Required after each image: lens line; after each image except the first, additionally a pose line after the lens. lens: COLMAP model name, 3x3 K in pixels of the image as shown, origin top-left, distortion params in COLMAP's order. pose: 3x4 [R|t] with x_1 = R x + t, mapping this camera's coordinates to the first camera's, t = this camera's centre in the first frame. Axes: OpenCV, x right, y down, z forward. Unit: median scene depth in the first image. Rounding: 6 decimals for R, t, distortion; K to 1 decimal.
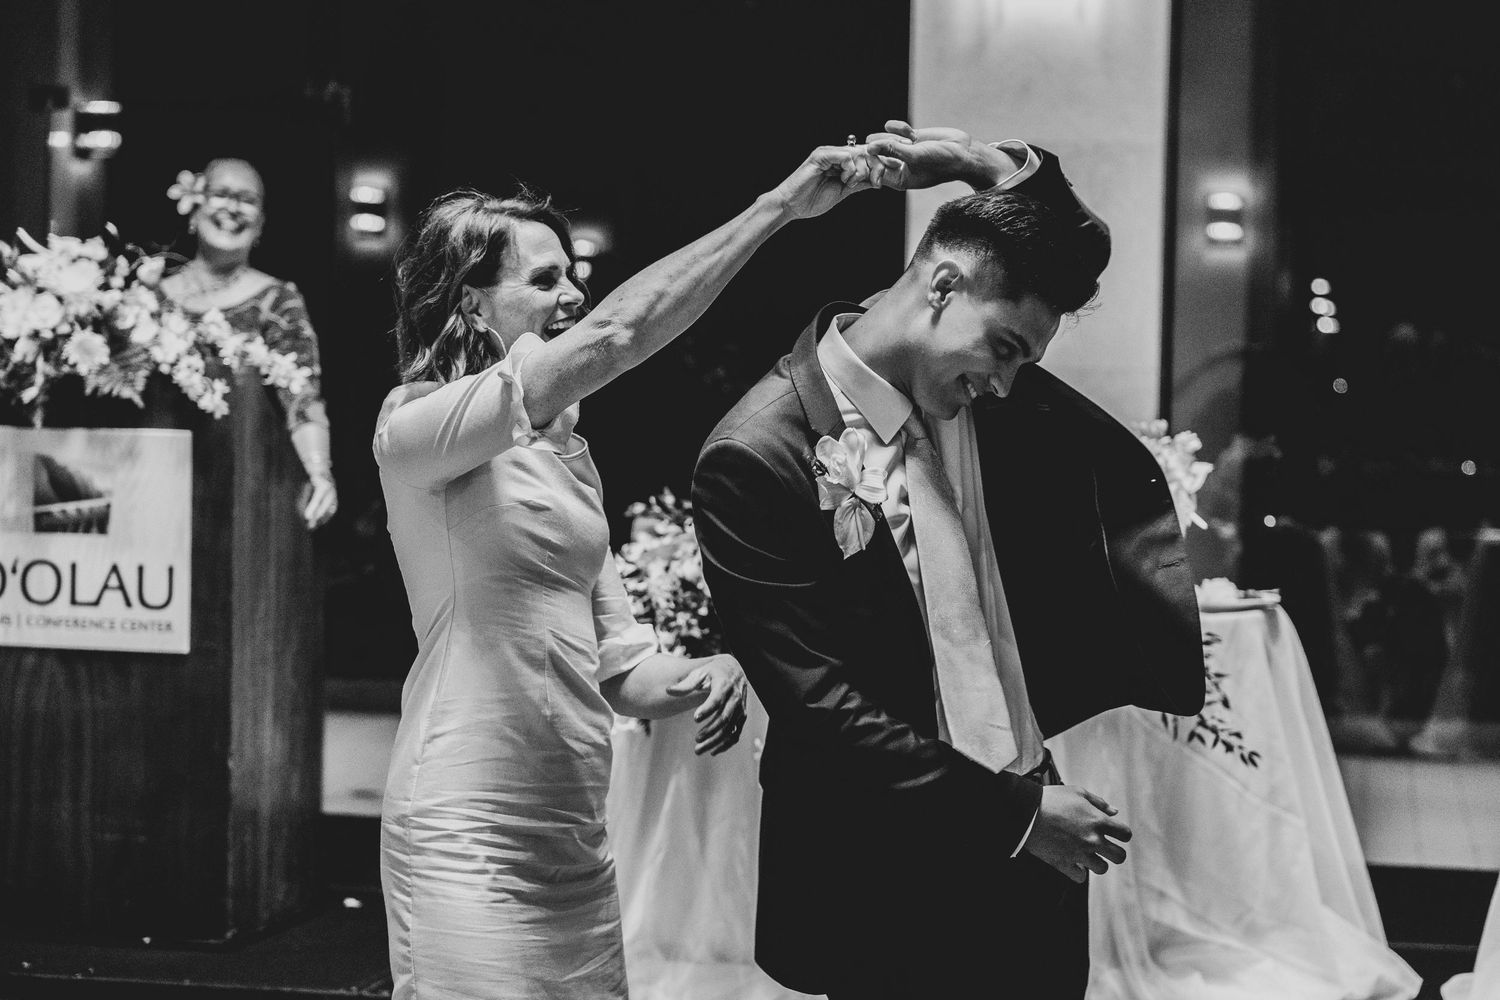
lens RADIAL K [[2964.0, 0, 750.0], [0, 2964.0, 500.0], [0, 0, 1]] dist [0.006433, -0.008368]
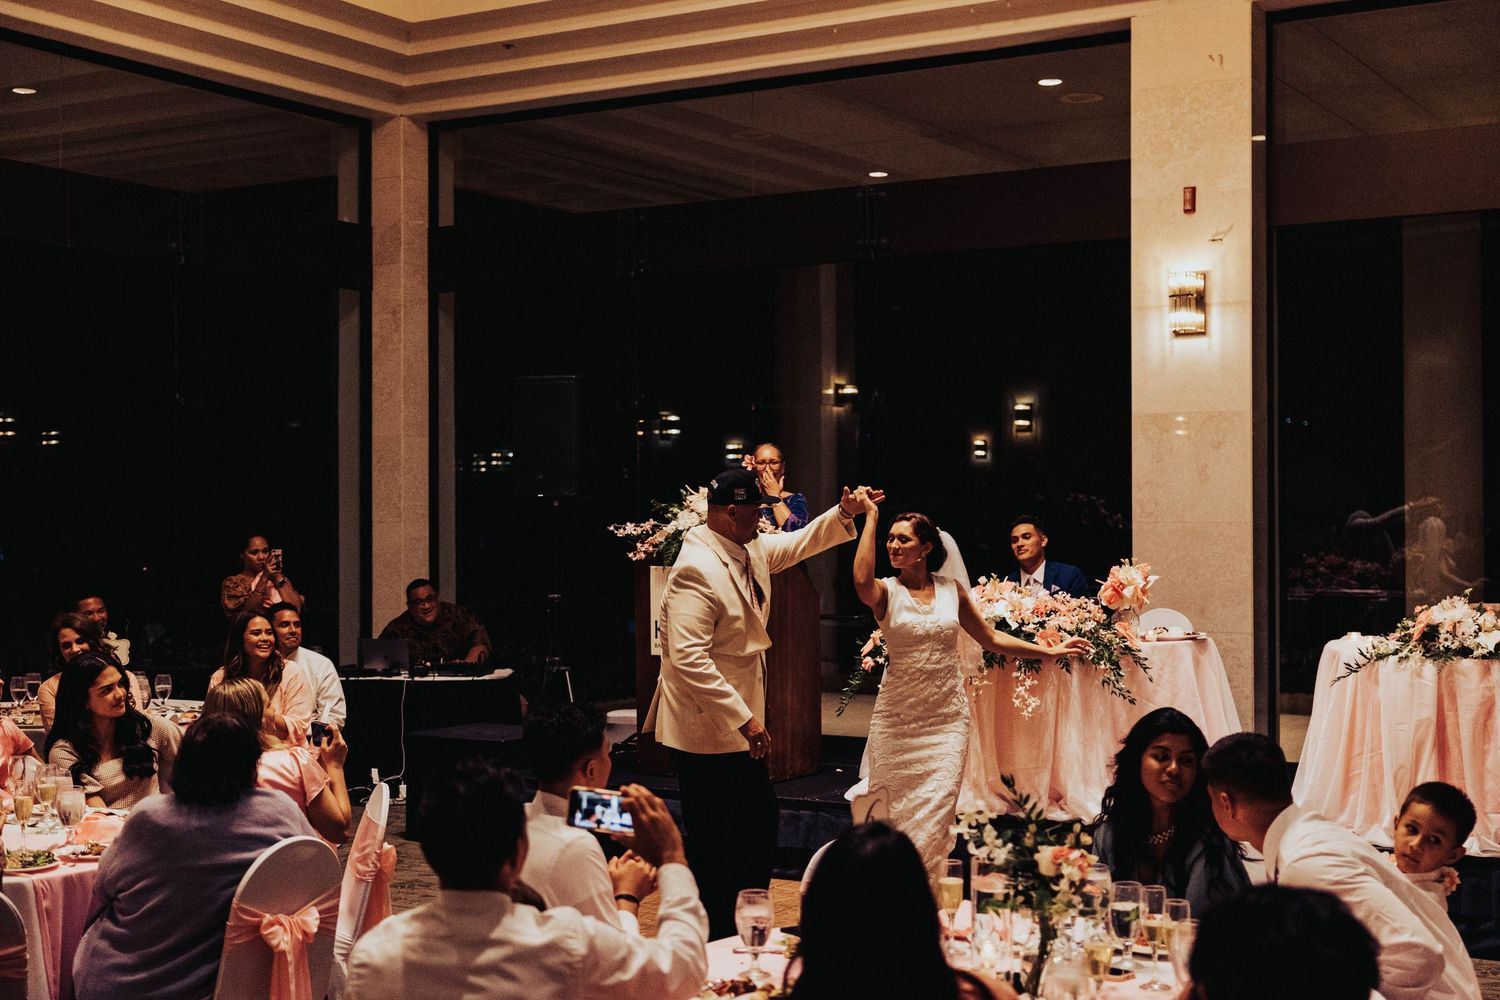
lens RADIAL K [[2016.6, 0, 750.0], [0, 2016.6, 500.0], [0, 0, 1]] dist [0.000587, -0.000004]
pose [[0.943941, -0.028557, -0.328875, 0.332304], [0.016761, 0.999112, -0.038647, -0.014210], [0.329687, 0.030968, 0.943582, -0.516259]]
